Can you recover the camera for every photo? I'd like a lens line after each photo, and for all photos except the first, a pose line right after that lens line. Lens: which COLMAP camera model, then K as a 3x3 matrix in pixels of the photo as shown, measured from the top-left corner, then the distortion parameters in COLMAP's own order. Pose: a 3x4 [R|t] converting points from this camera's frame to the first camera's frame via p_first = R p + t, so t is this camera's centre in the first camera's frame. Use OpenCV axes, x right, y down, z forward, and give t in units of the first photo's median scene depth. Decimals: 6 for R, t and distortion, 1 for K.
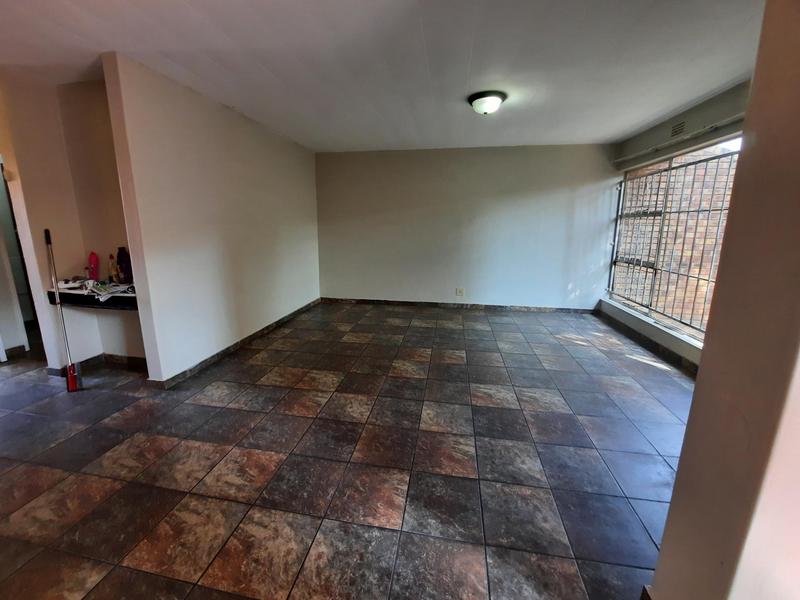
lens RADIAL K [[320.1, 0, 400.6], [0, 320.1, 294.1], [0, 0, 1]] dist [-0.017601, -0.000724]
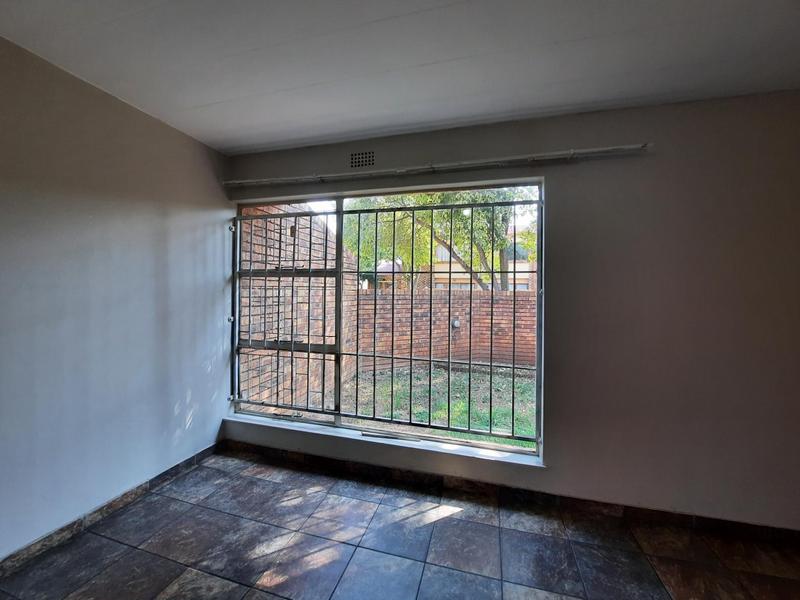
lens RADIAL K [[320.1, 0, 390.3], [0, 320.1, 285.1], [0, 0, 1]] dist [-0.017601, -0.000724]
pose [[0.114664, 0.013766, 0.993309, 0.127970], [0.195628, 0.980011, -0.036164, -0.155396], [-0.973952, 0.198465, 0.109679, 0.697274]]
